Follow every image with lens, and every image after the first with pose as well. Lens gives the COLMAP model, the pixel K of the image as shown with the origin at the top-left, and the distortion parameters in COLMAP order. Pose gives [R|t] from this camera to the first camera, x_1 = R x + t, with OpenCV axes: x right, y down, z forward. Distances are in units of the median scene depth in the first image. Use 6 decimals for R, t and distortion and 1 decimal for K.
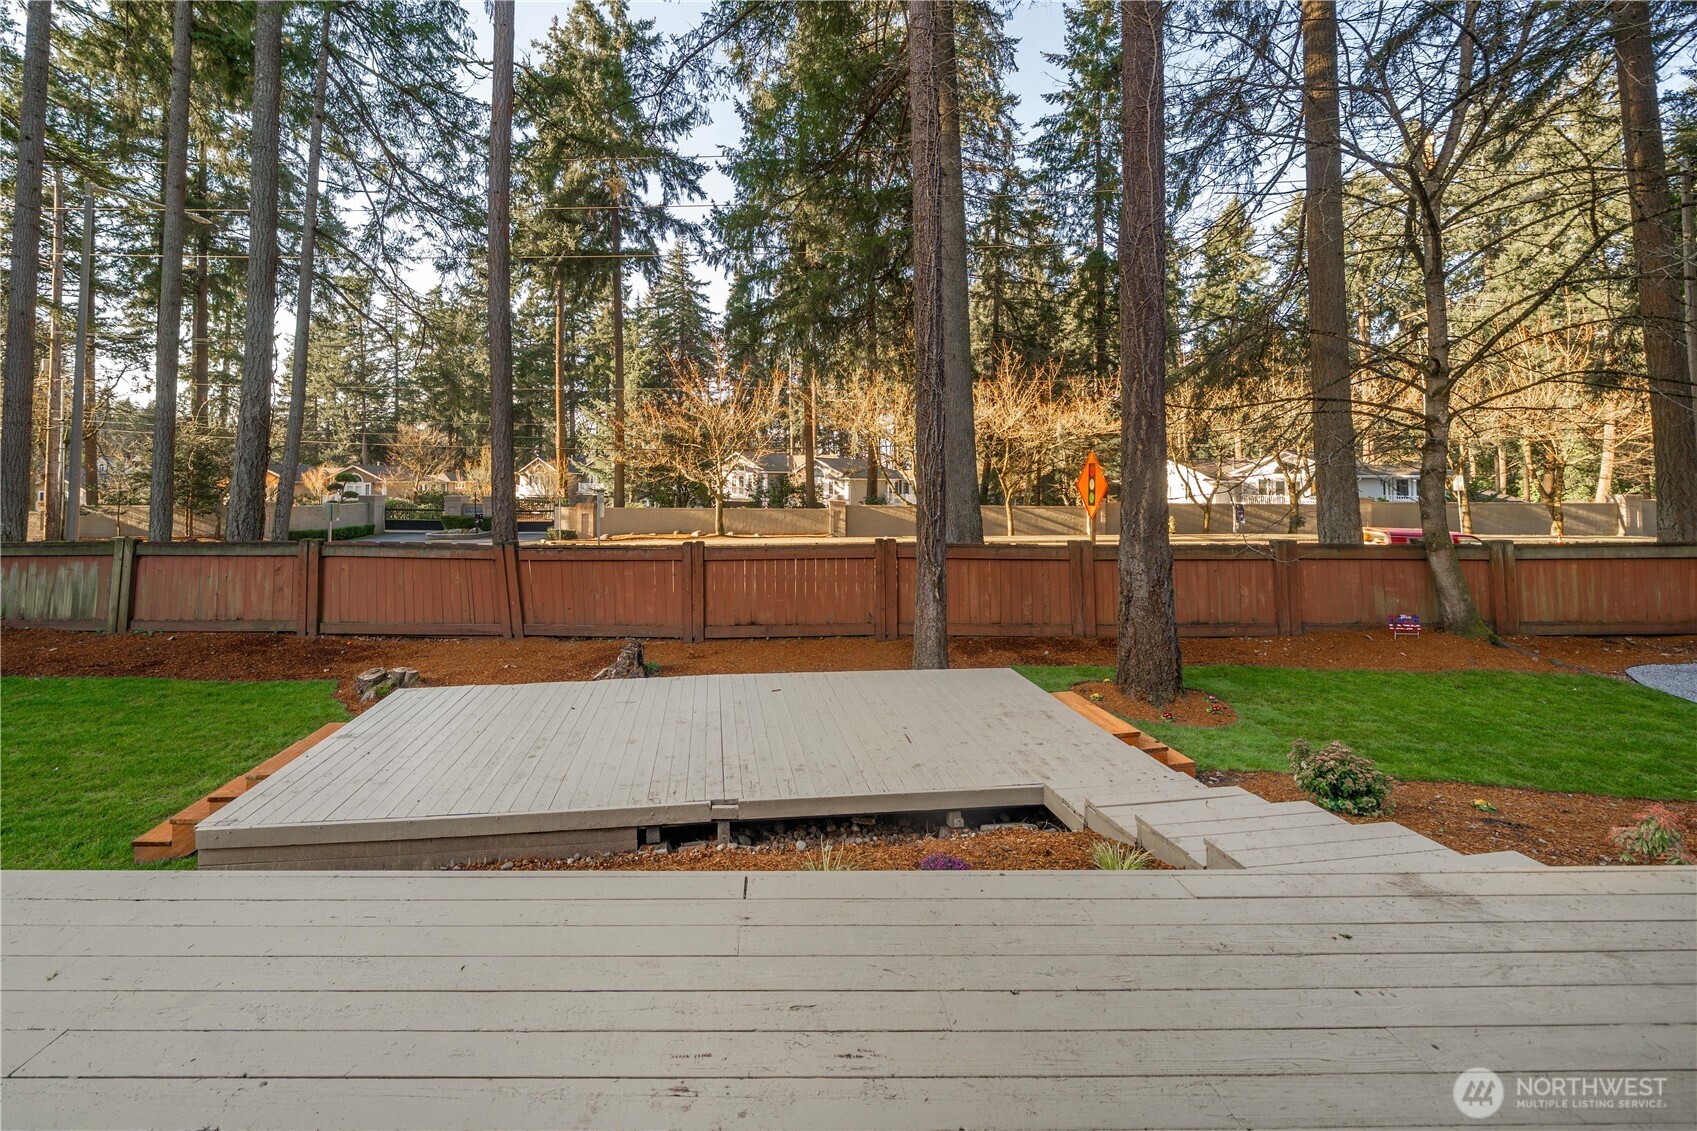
lens RADIAL K [[642.2, 0, 848.9], [0, 642.2, 458.5], [0, 0, 1]] dist [-0.002339, -0.000355]
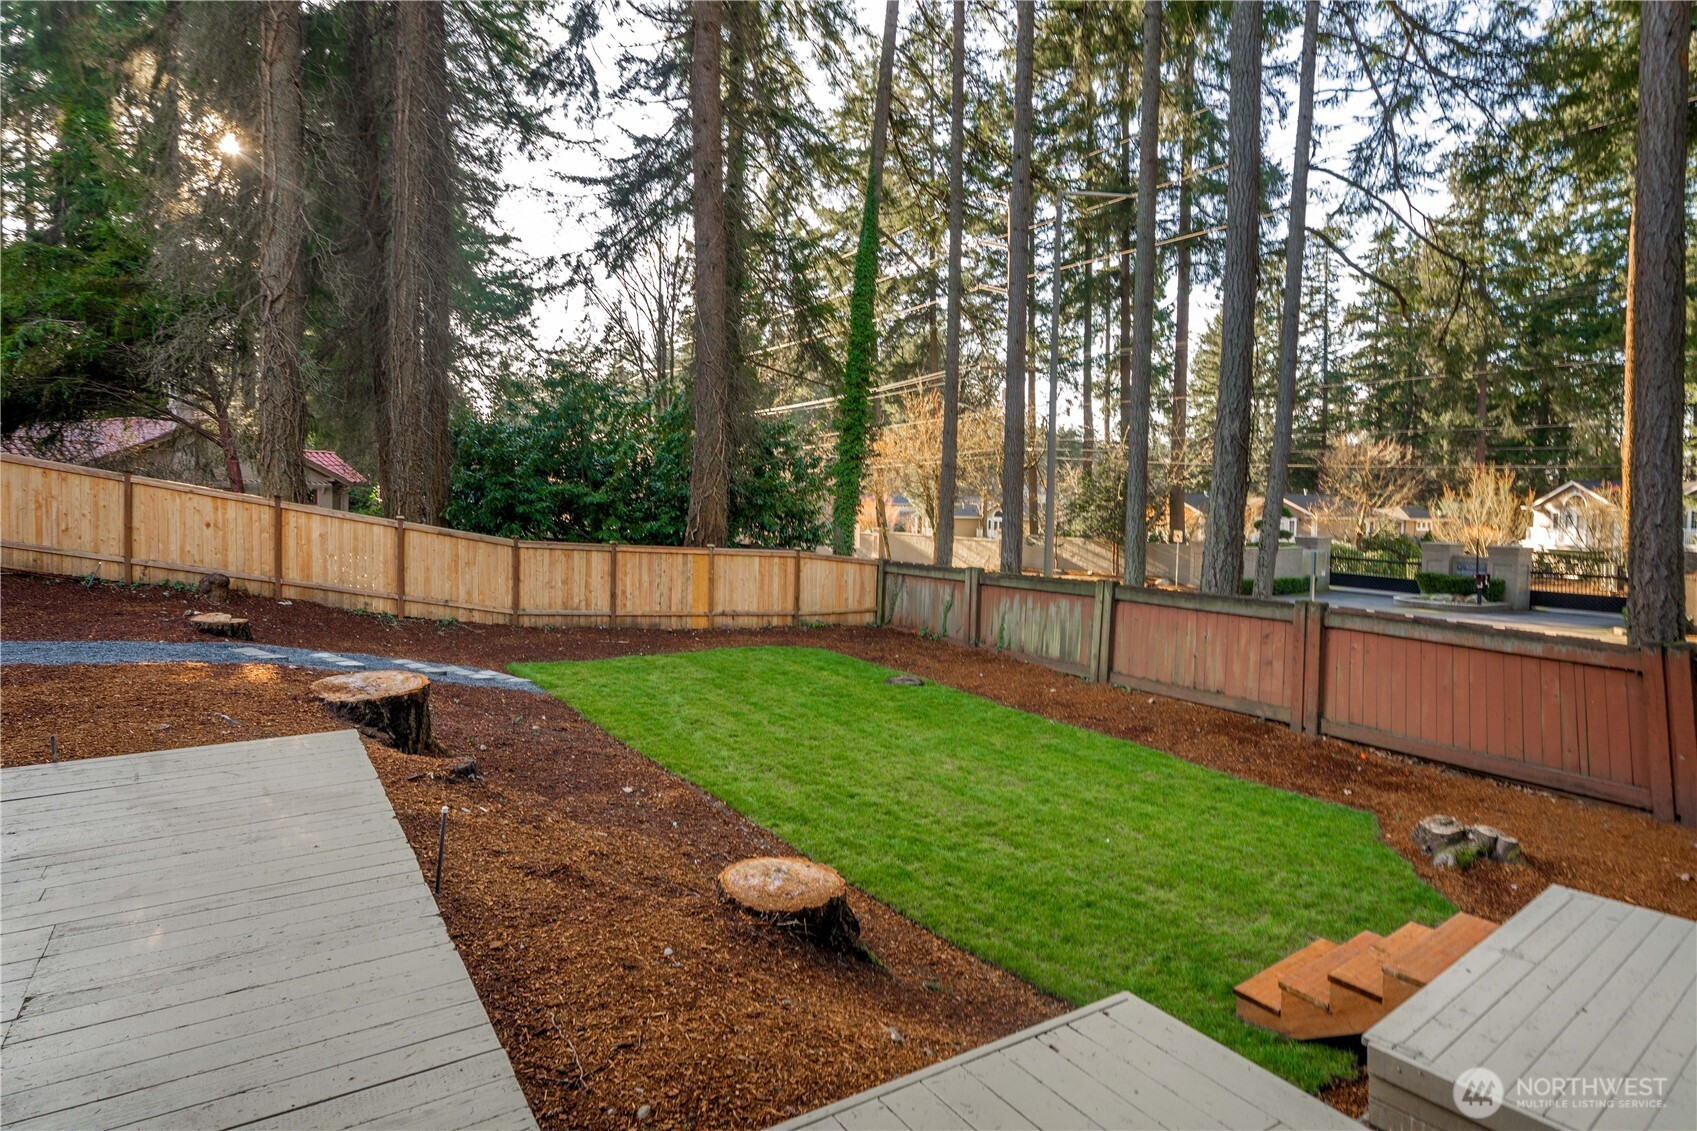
lens RADIAL K [[866.8, 0, 847.8], [0, 866.8, 529.4], [0, 0, 1]] dist [-0.000031, 0.000060]
pose [[0.566207, 0.036623, -0.823449, -0.291572], [0.011827, 0.998549, 0.052542, -0.010310], [0.824178, -0.039489, 0.564952, 0.020842]]
